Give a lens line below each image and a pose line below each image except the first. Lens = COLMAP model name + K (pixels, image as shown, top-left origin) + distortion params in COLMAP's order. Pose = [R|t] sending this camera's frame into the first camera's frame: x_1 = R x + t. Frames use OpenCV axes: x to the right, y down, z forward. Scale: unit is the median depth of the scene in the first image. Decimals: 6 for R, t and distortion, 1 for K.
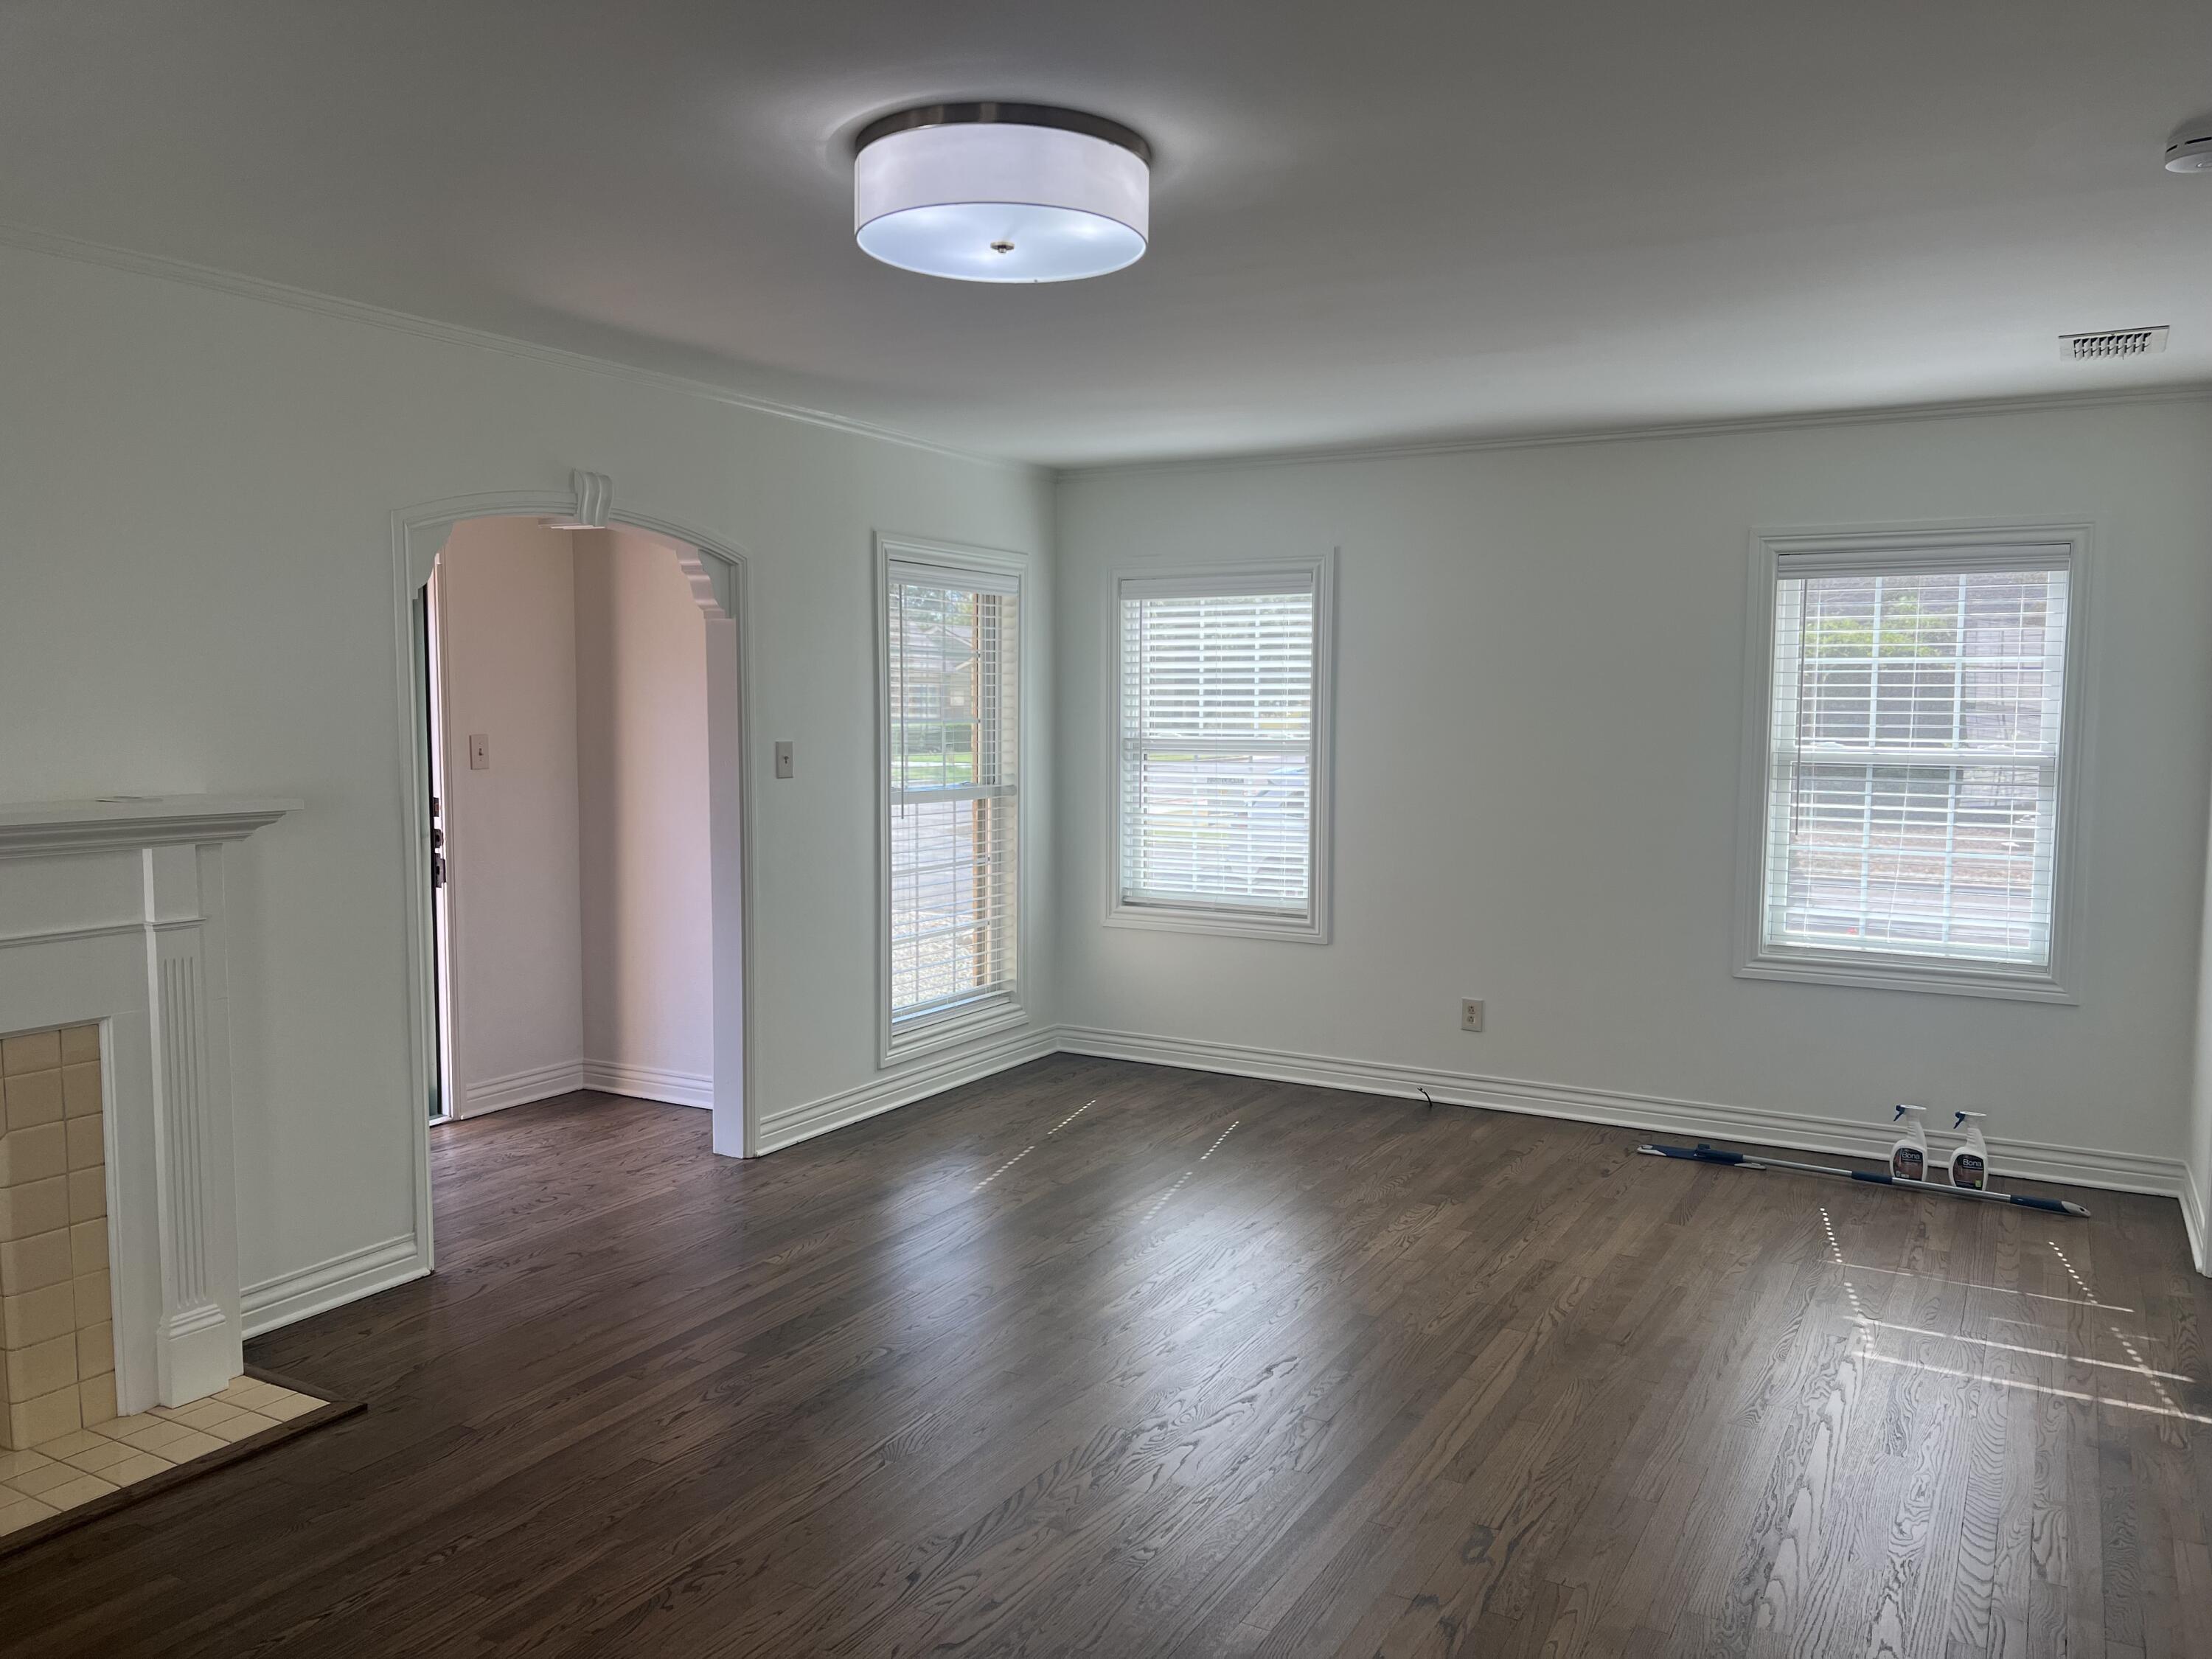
lens RADIAL K [[1665.0, 0, 1116.1], [0, 1665.0, 829.1], [0, 0, 1]] dist [0.049361, -0.060640]
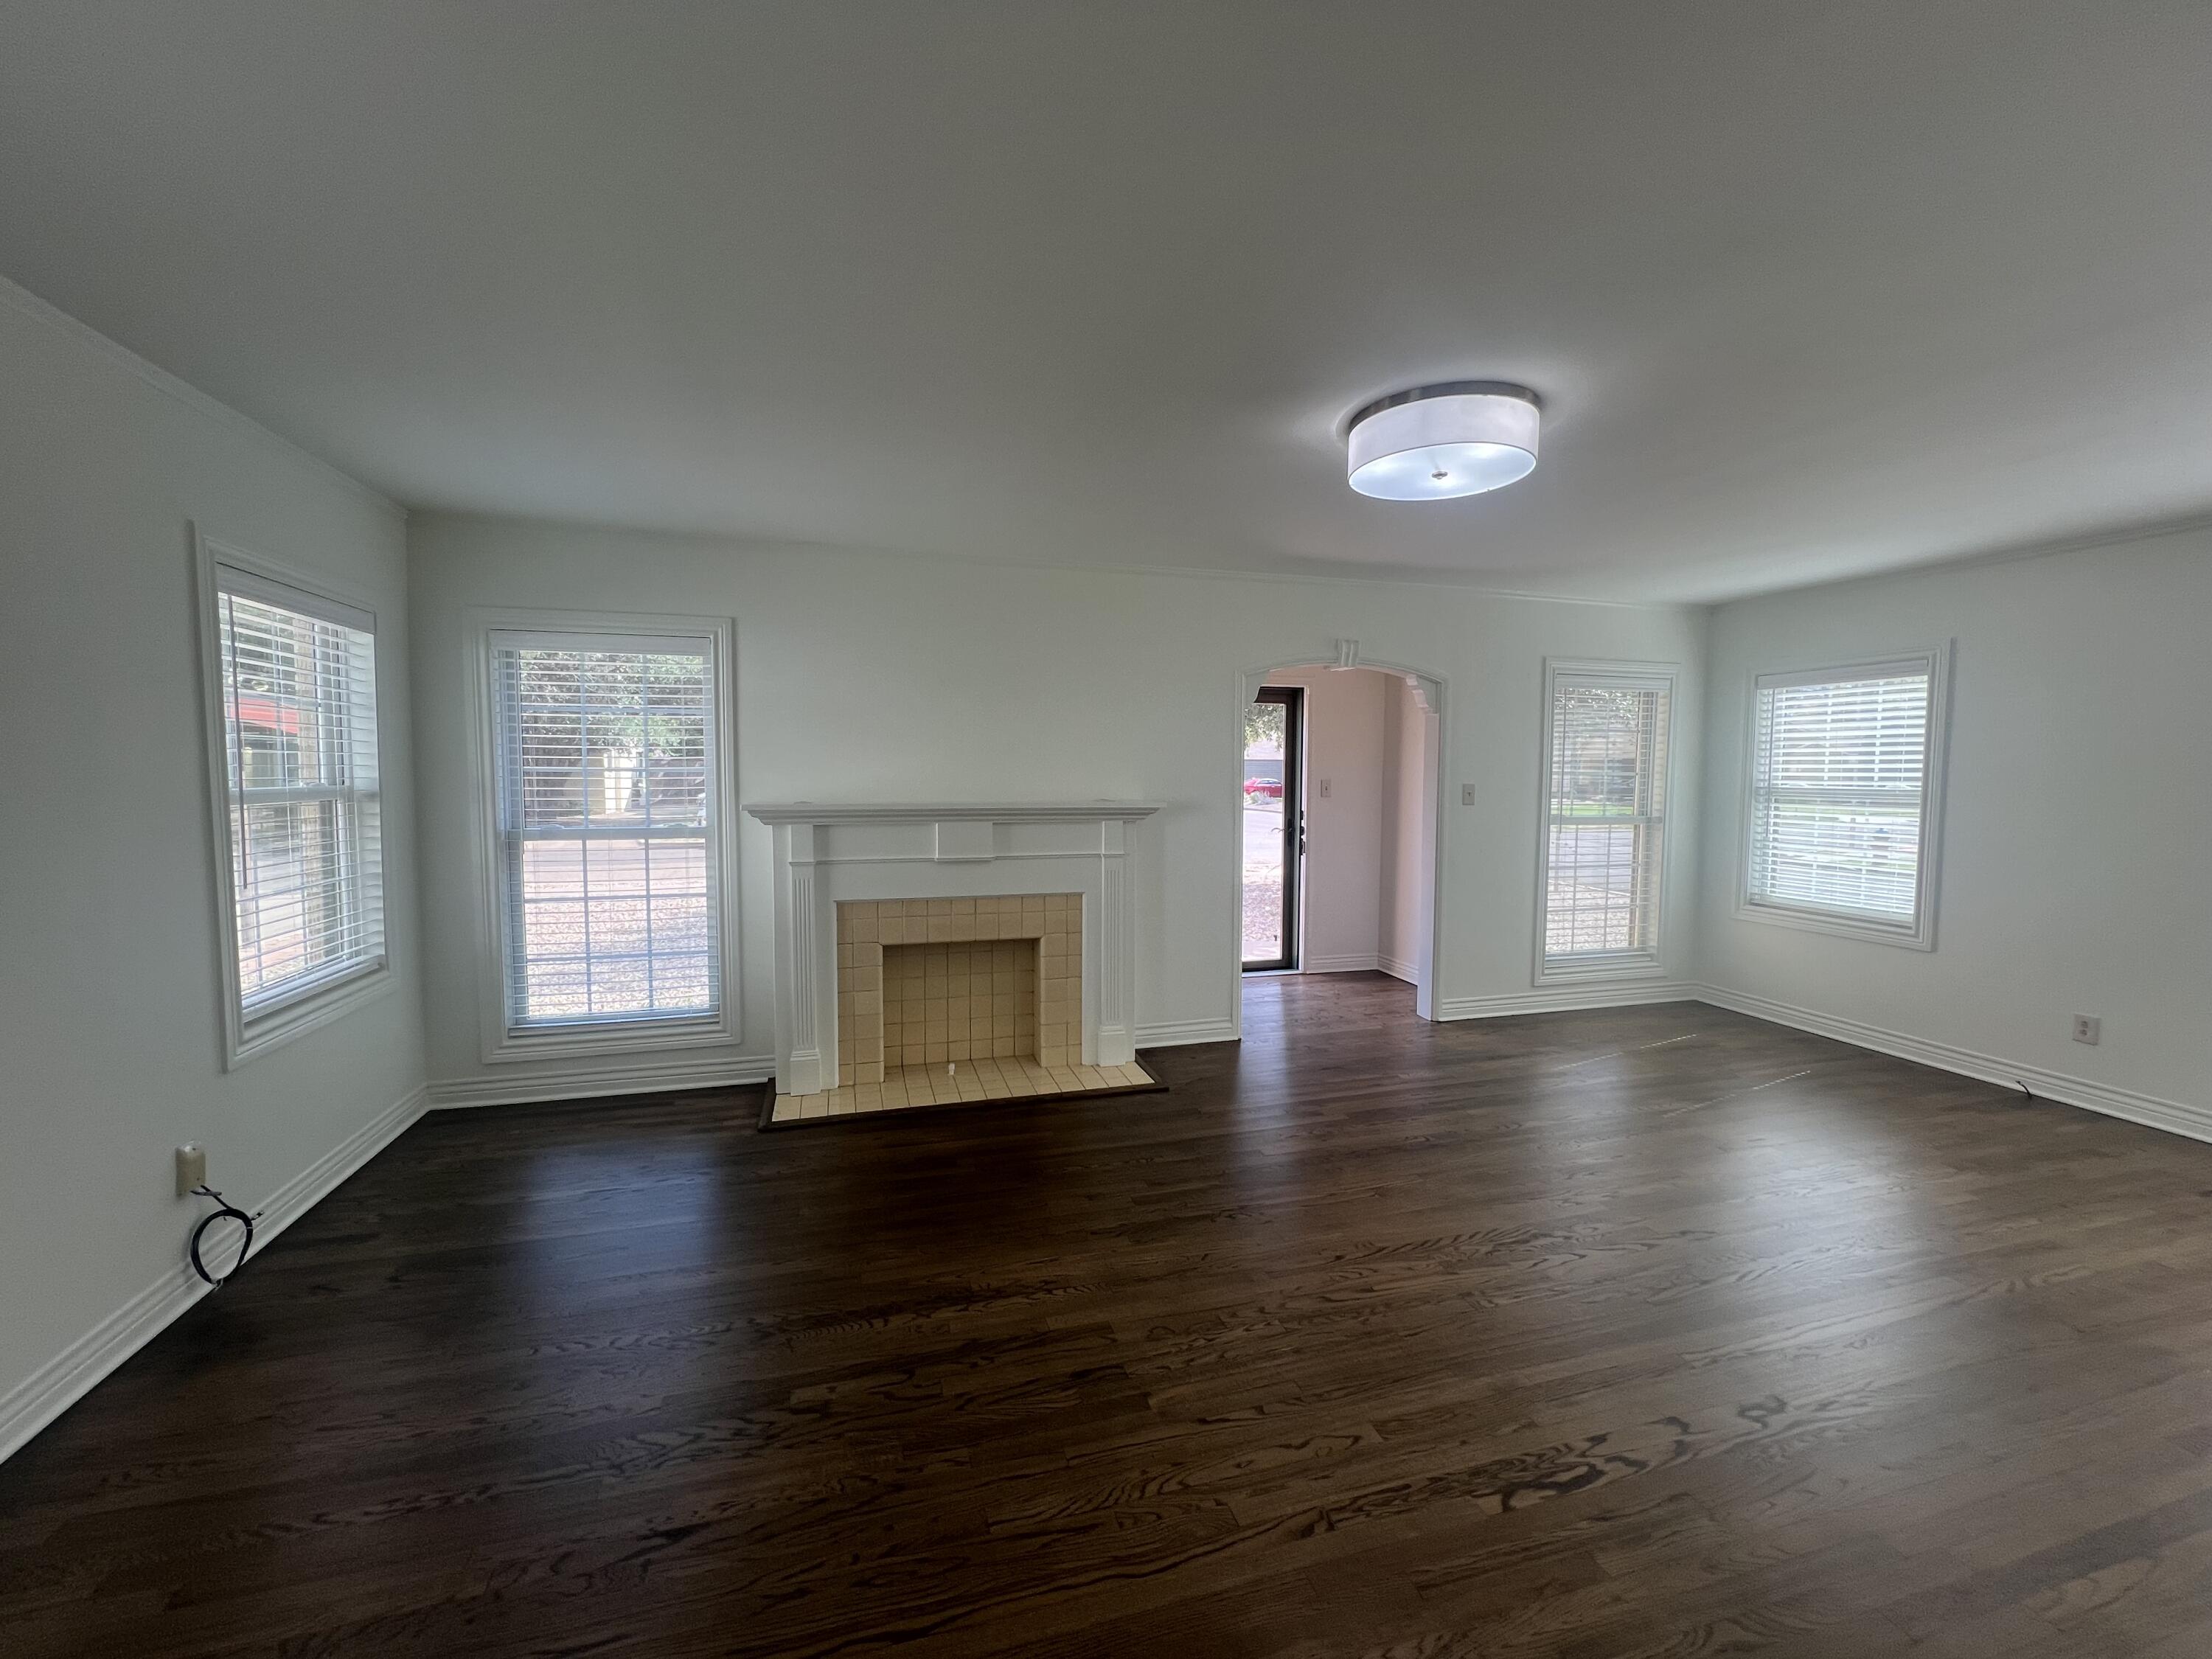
lens RADIAL K [[882.2, 0, 1091.9], [0, 882.2, 823.4], [0, 0, 1]] dist [-0.006330, -0.000714]
pose [[0.703002, 0.044082, -0.709820, 0.160834], [-0.056237, 0.998398, 0.006307, 0.003975], [0.708961, 0.035484, 0.704355, 0.081738]]
